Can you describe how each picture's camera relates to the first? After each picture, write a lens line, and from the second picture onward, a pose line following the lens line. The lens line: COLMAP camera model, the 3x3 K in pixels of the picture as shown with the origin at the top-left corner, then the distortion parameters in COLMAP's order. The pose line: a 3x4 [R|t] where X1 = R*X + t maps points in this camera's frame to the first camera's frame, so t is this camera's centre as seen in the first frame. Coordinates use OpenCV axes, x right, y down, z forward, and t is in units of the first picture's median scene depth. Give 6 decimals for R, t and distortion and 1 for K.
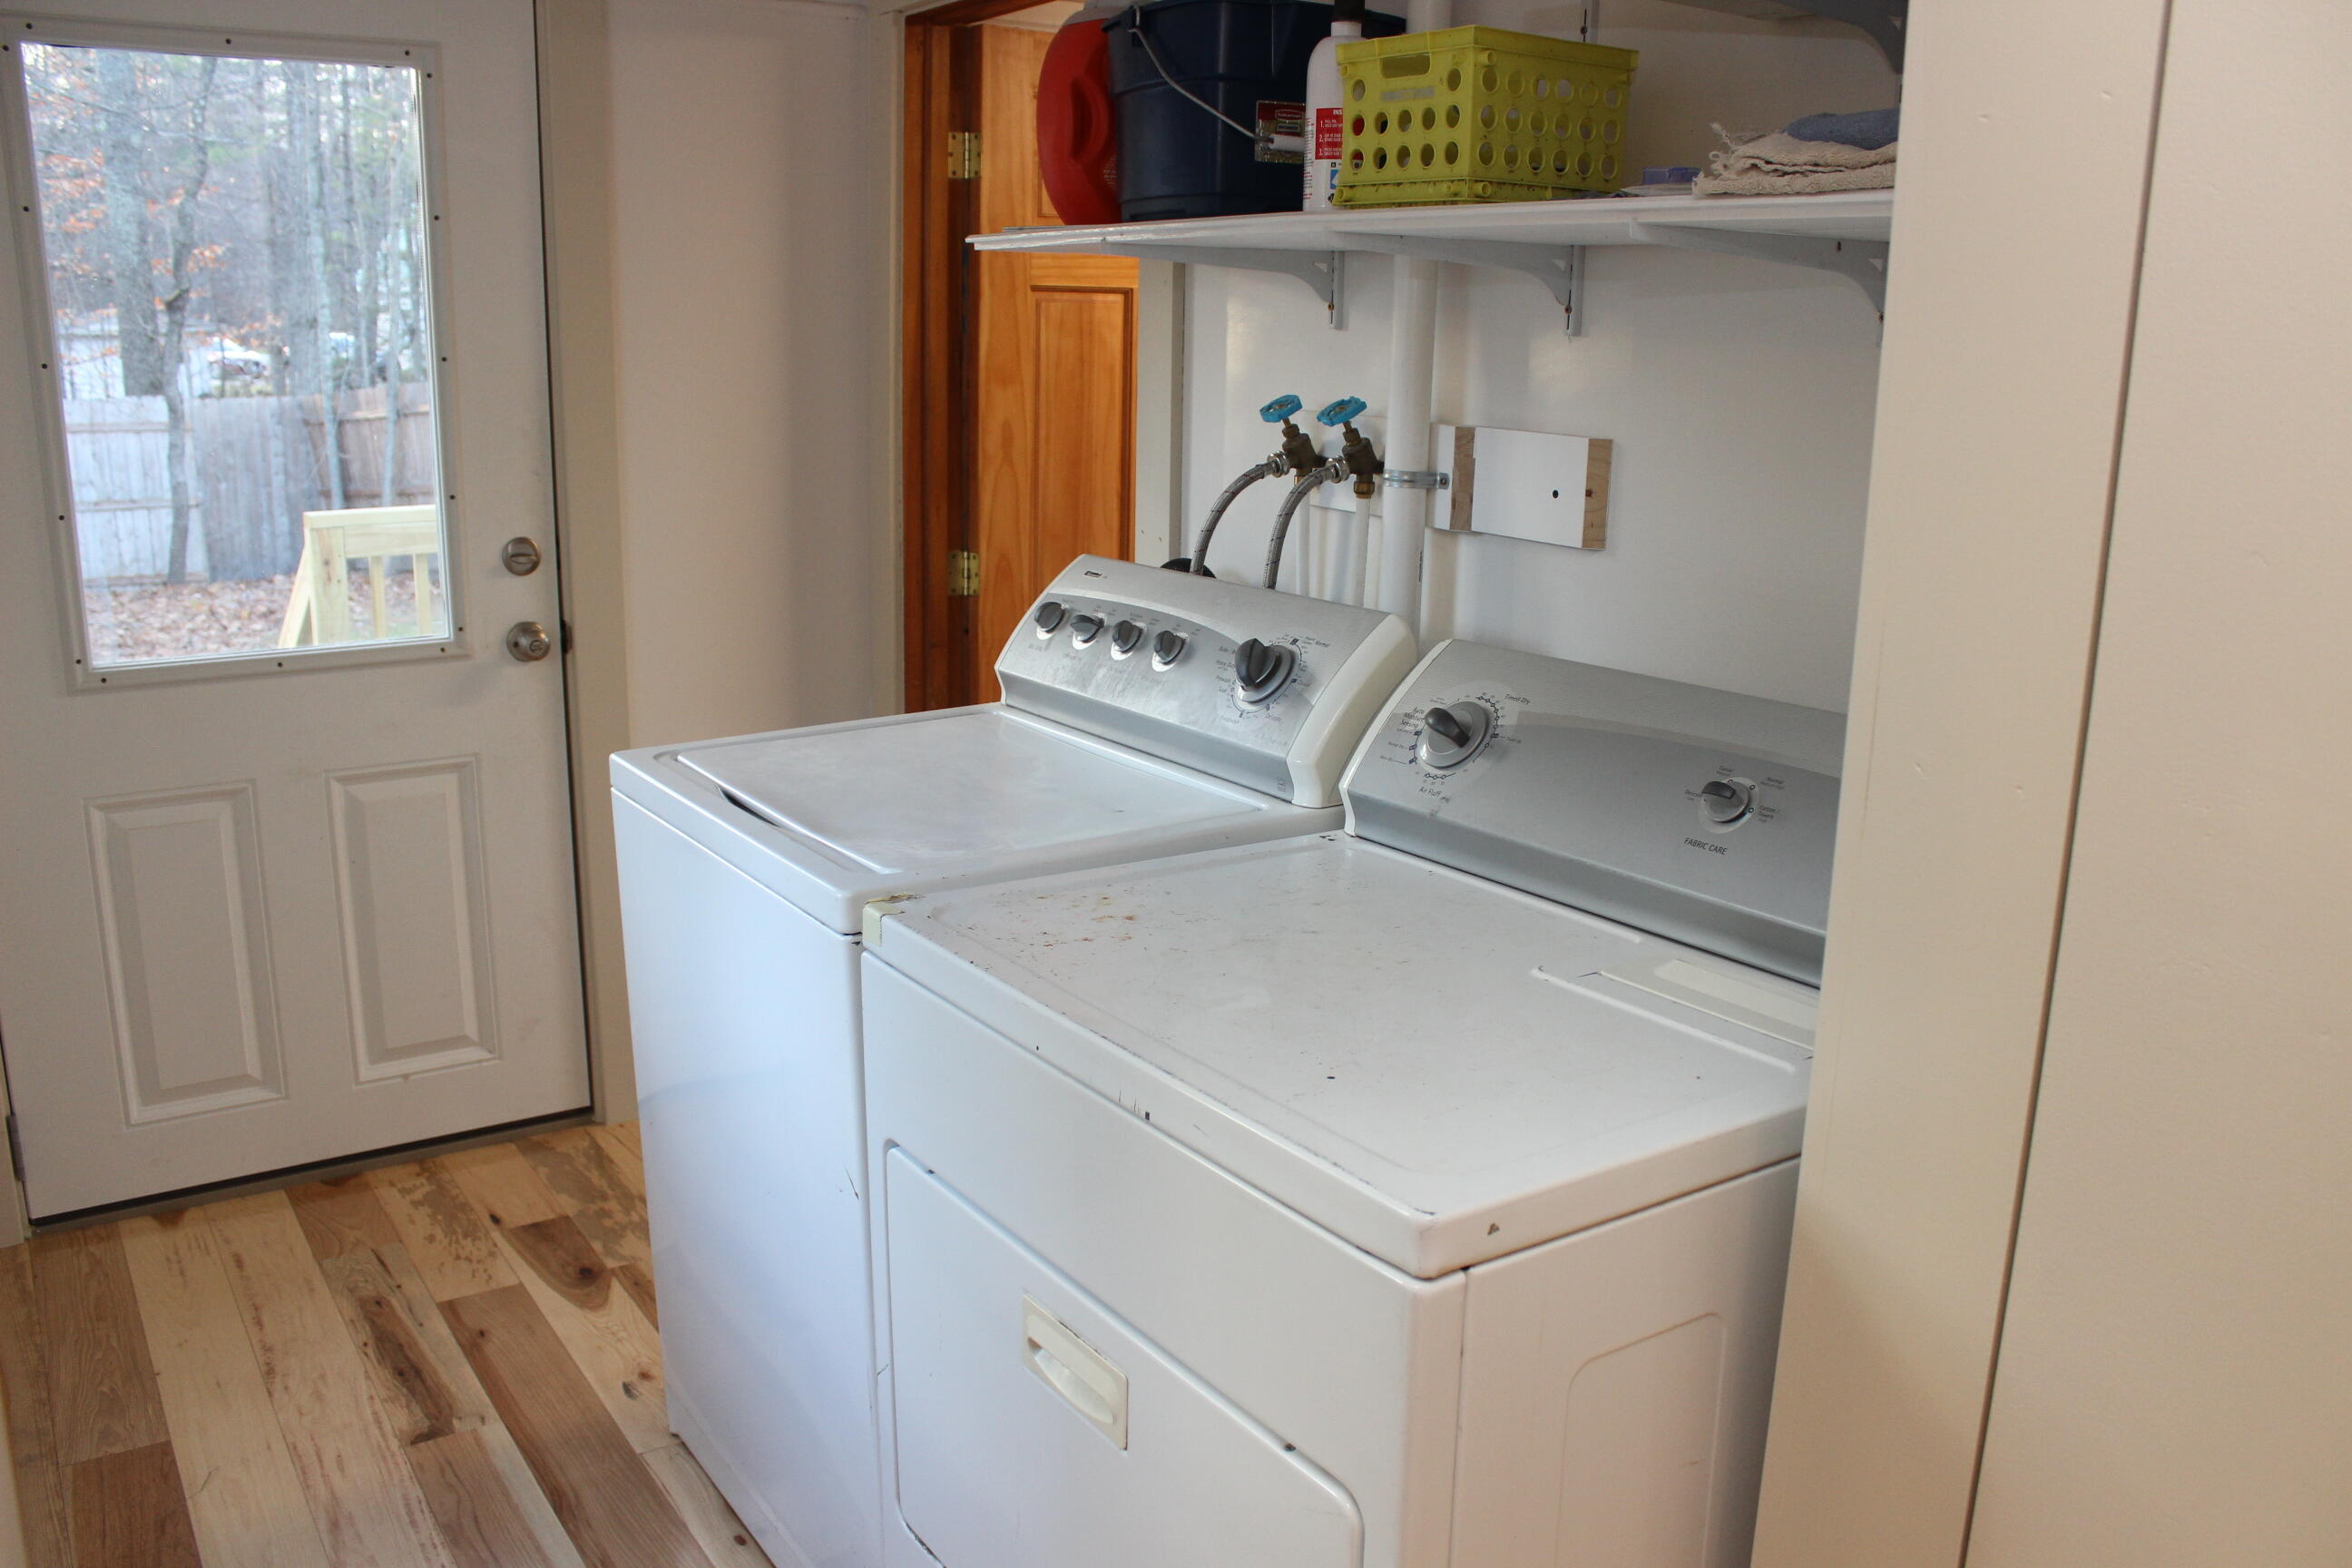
lens RADIAL K [[1948.5, 0, 1186.6], [0, 1948.5, 792.0], [0, 0, 1]] dist [-0.121279, 0.084423]
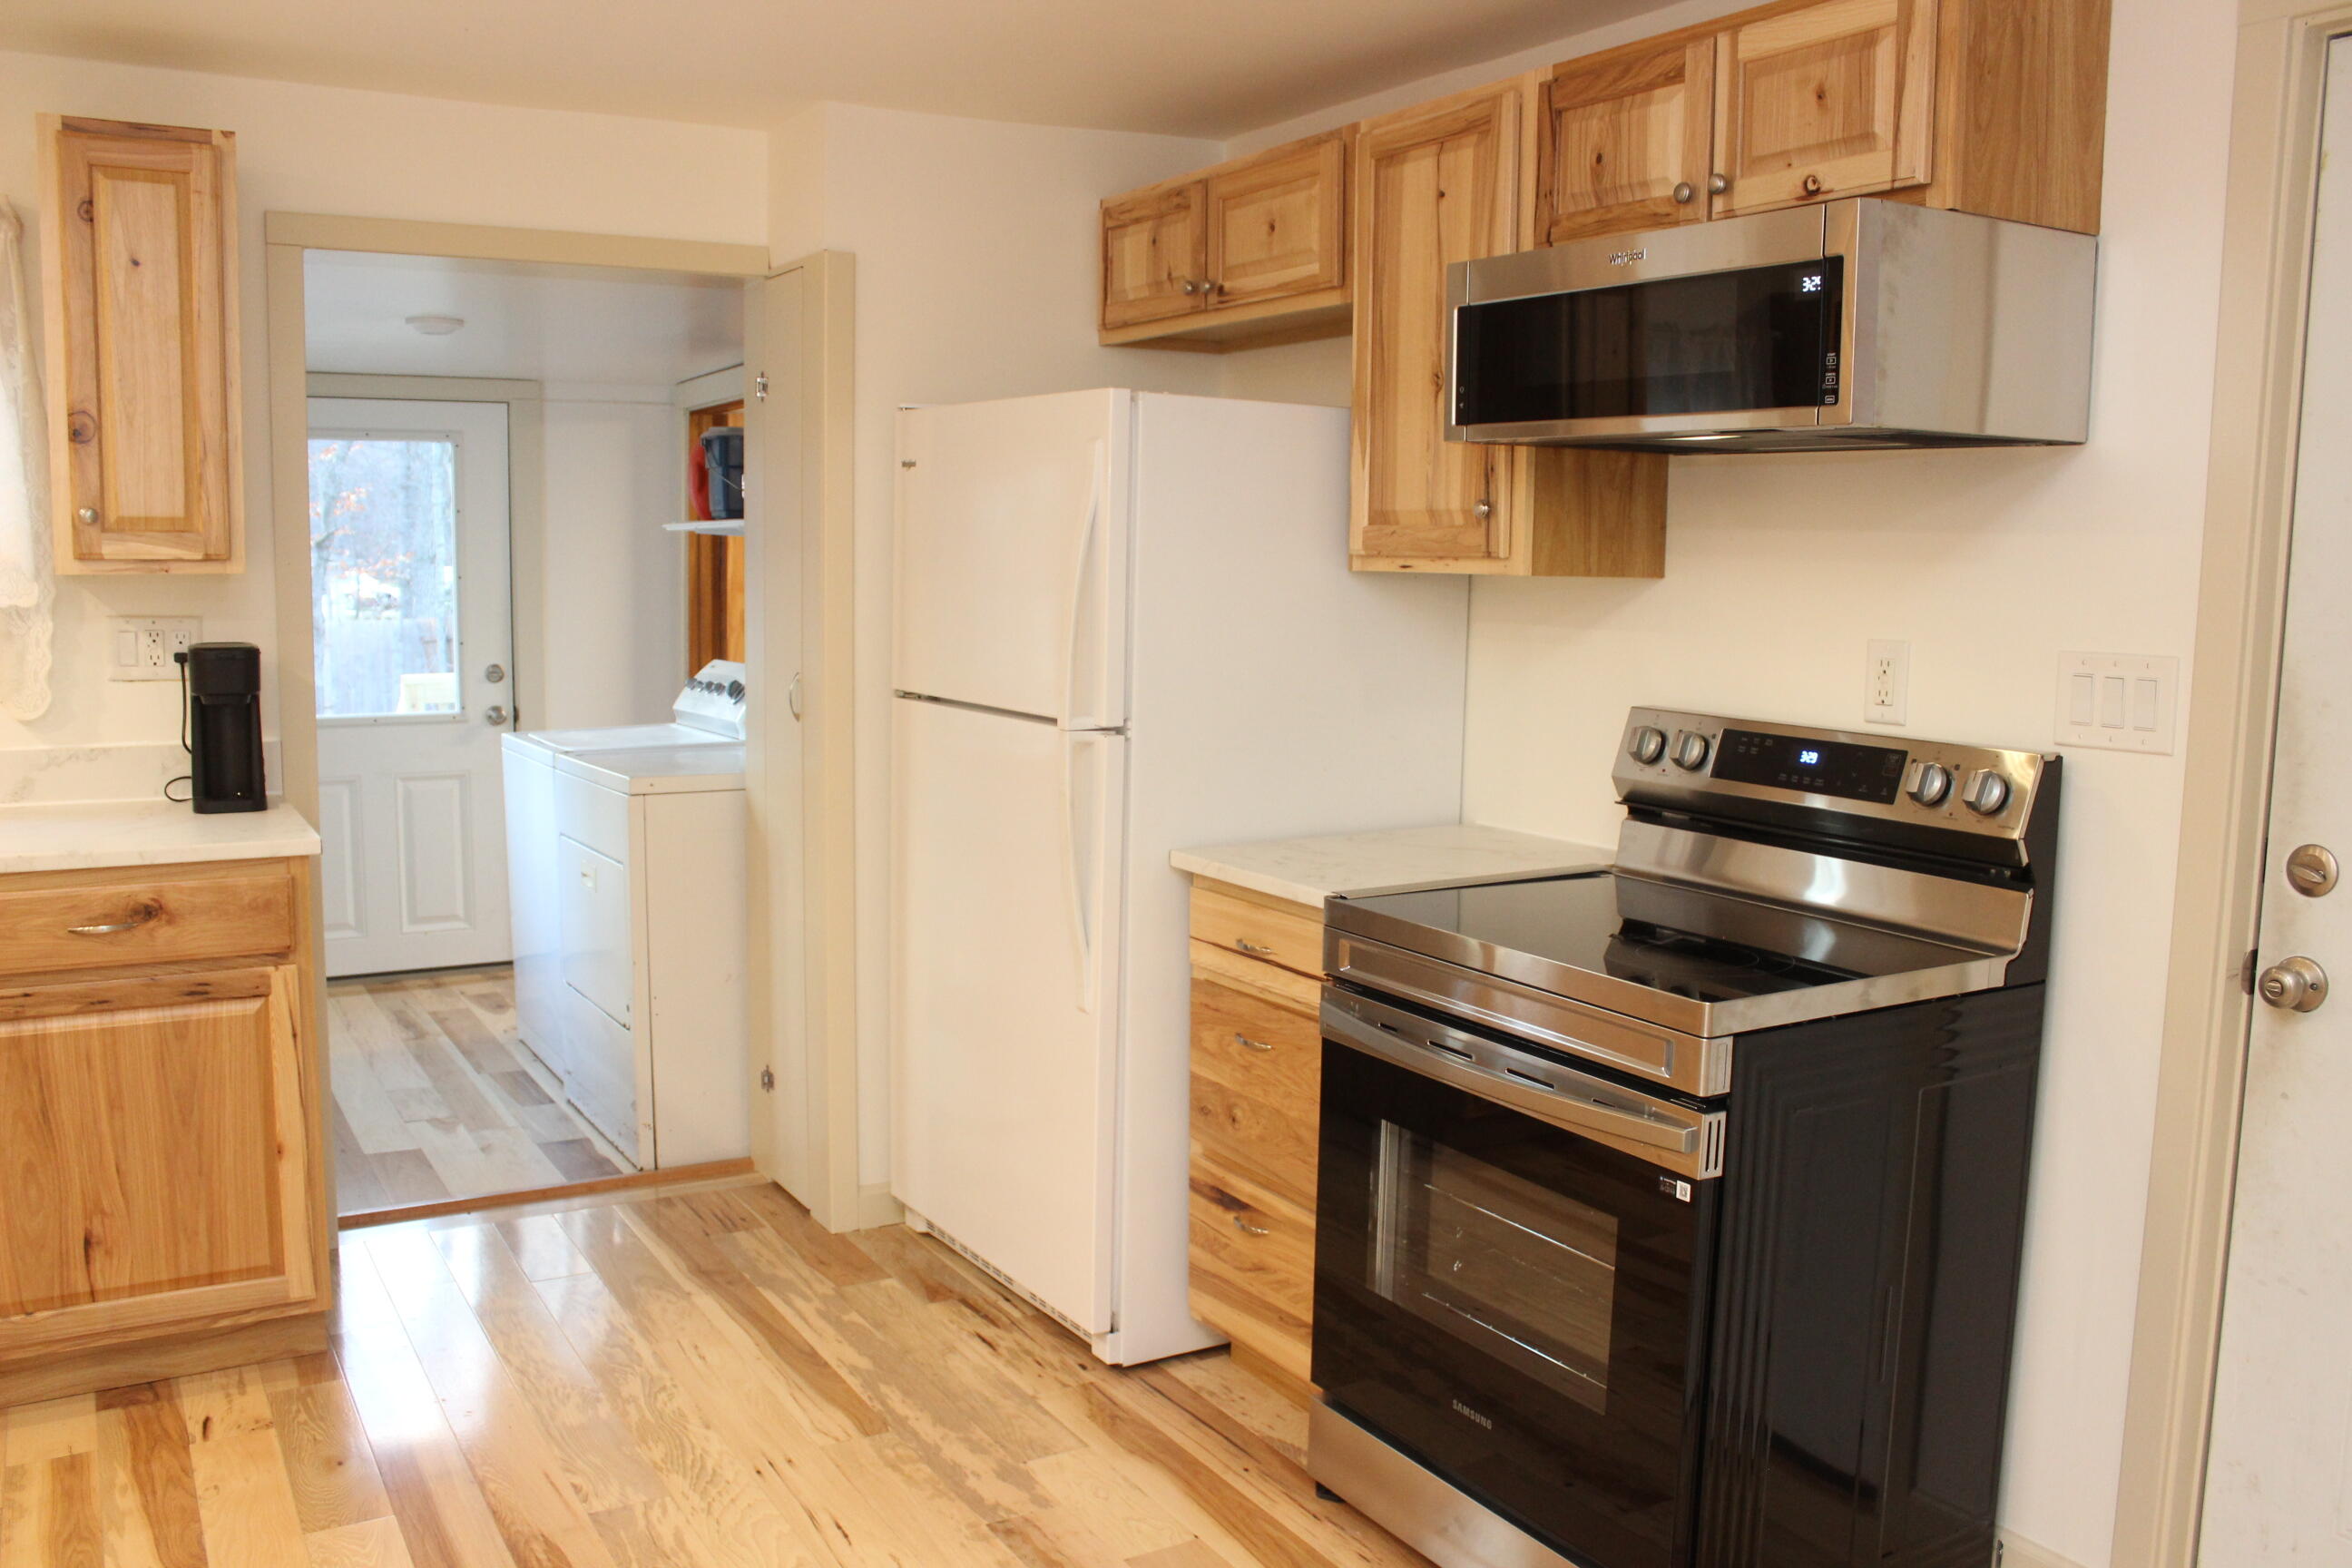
lens RADIAL K [[1948.5, 0, 1162.0], [0, 1948.5, 784.7], [0, 0, 1]] dist [-0.121279, 0.084423]
pose [[0.997907, 0.003405, -0.064583, 0.477578], [-0.011321, 0.992392, -0.122597, 0.229755], [0.063674, 0.123071, 0.990353, -0.932012]]
